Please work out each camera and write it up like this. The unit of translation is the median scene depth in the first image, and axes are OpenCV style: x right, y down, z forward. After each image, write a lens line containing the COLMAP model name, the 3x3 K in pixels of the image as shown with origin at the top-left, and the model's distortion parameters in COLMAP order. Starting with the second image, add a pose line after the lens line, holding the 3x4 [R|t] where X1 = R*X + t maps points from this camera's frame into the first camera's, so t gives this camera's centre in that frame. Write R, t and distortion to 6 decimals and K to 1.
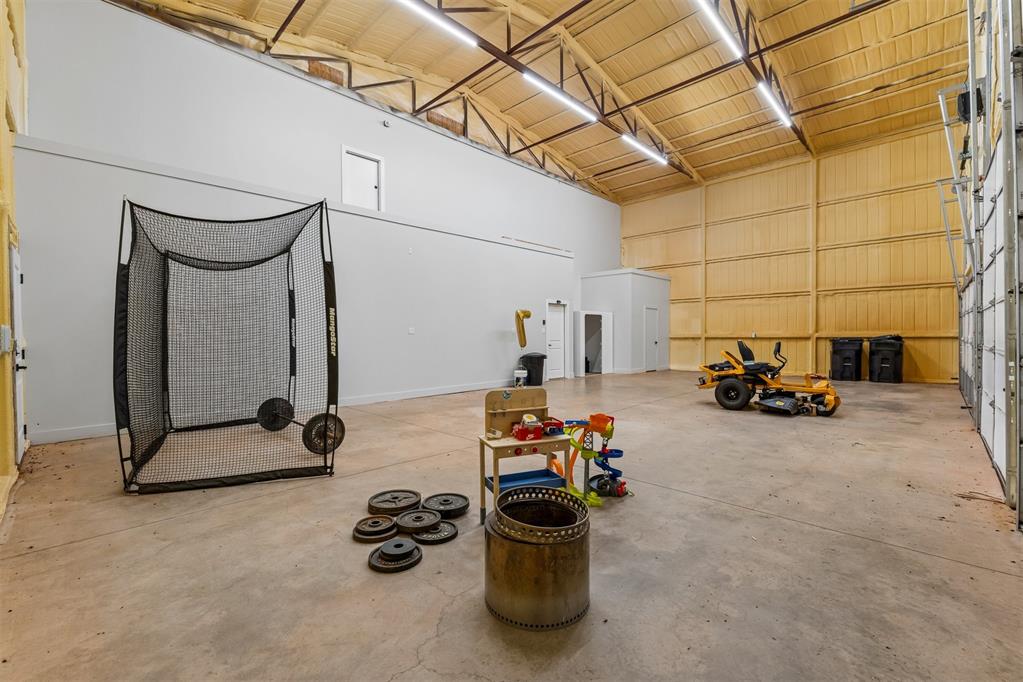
lens RADIAL K [[433.4, 0, 513.1], [0, 433.4, 338.8], [0, 0, 1]] dist [-0.002017, -0.000105]
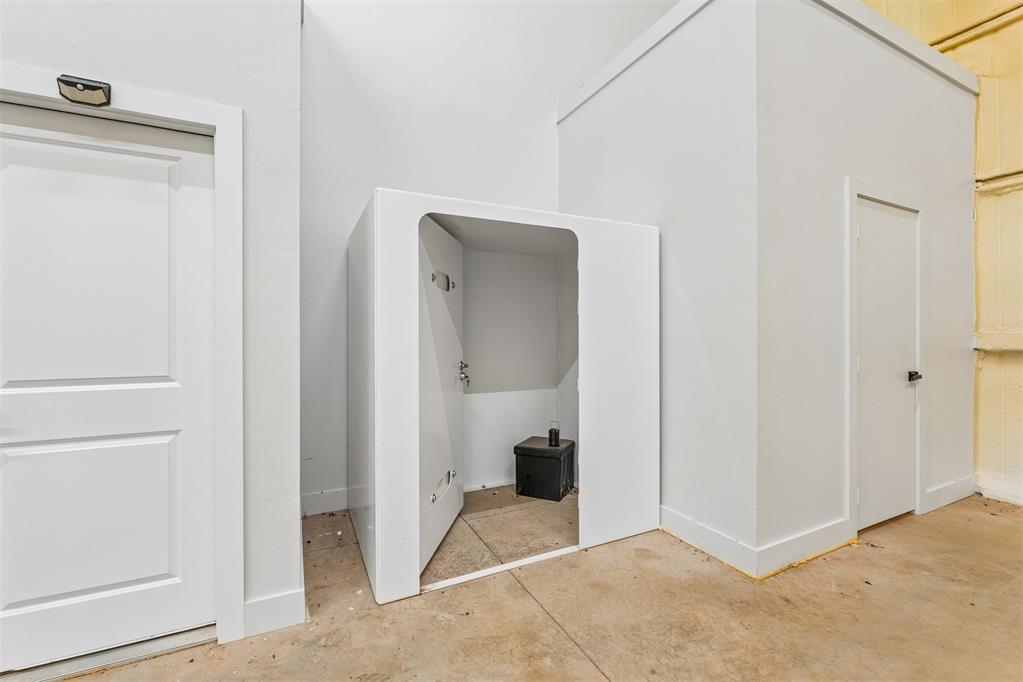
lens RADIAL K [[433.4, 0, 513.1], [0, 433.4, 338.8], [0, 0, 1]] dist [-0.002017, -0.000105]
pose [[0.944515, 0.000309, -0.328467, 0.240765], [-0.002606, 0.999975, -0.006554, -0.007473], [0.328457, 0.007046, 0.944493, 0.811737]]
